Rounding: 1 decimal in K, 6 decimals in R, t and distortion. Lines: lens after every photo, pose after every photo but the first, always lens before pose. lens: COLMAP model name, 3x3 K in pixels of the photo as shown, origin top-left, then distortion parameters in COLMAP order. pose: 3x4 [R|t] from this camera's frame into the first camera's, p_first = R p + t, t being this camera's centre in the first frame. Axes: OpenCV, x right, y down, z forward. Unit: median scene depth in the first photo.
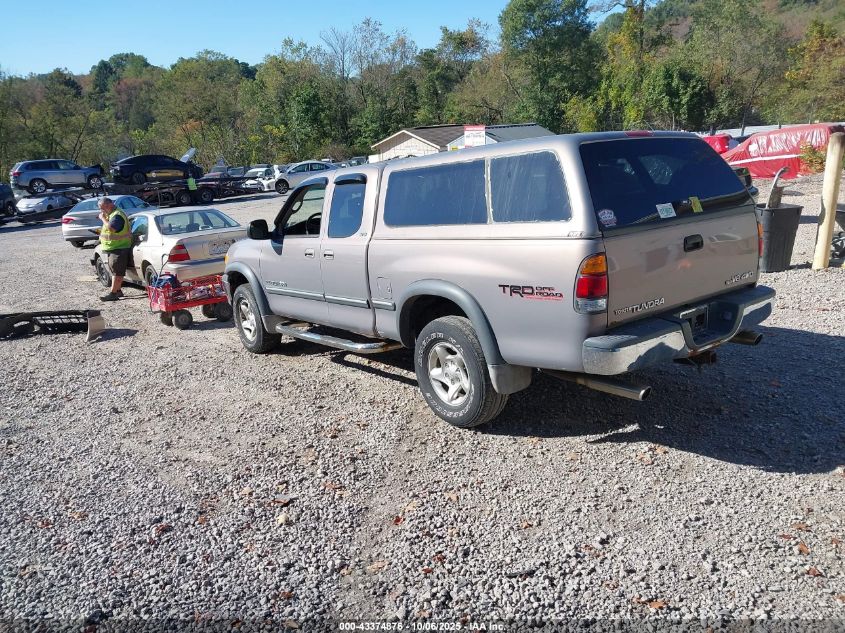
lens RADIAL K [[671.4, 0, 422.5], [0, 671.4, 317.5], [0, 0, 1]] dist [0.015715, -0.000114]
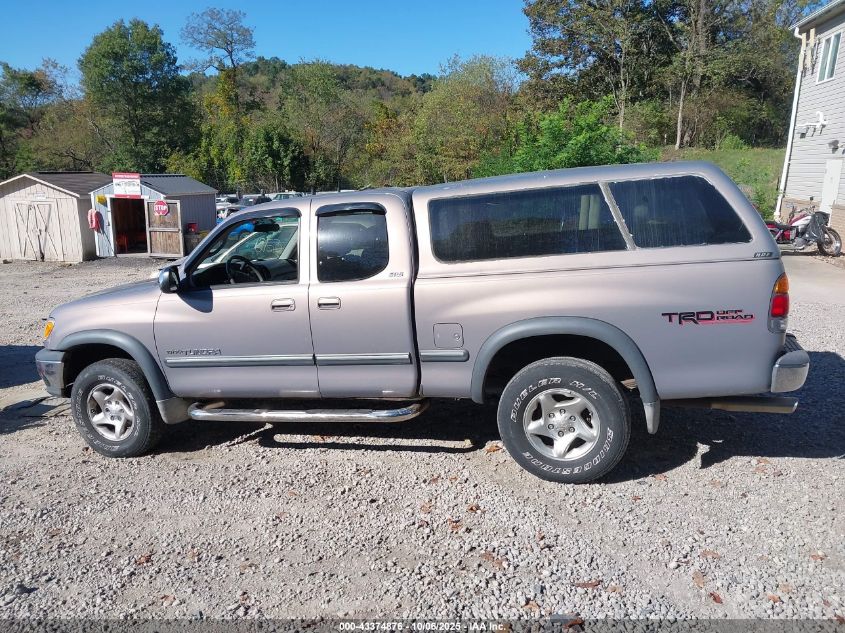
lens RADIAL K [[671.4, 0, 422.5], [0, 671.4, 317.5], [0, 0, 1]] dist [0.015715, -0.000114]
pose [[0.829826, -0.073051, 0.553220, -0.105651], [0.119186, 0.991719, -0.047824, -0.006067], [-0.545146, 0.105622, 0.831661, 0.064679]]
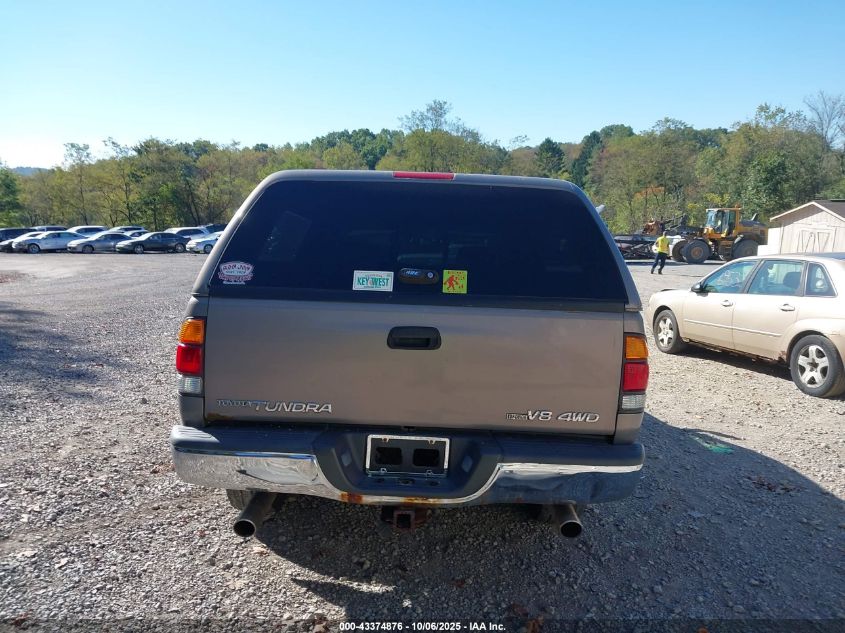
lens RADIAL K [[662.2, 0, 421.0], [0, 662.2, 332.6], [0, 0, 1]] dist [0.003453, -0.012111]
pose [[0.772523, 0.175769, -0.610175, 0.141060], [-0.217561, 0.976030, 0.005711, -0.021299], [0.596553, 0.128339, 0.792246, 0.088347]]
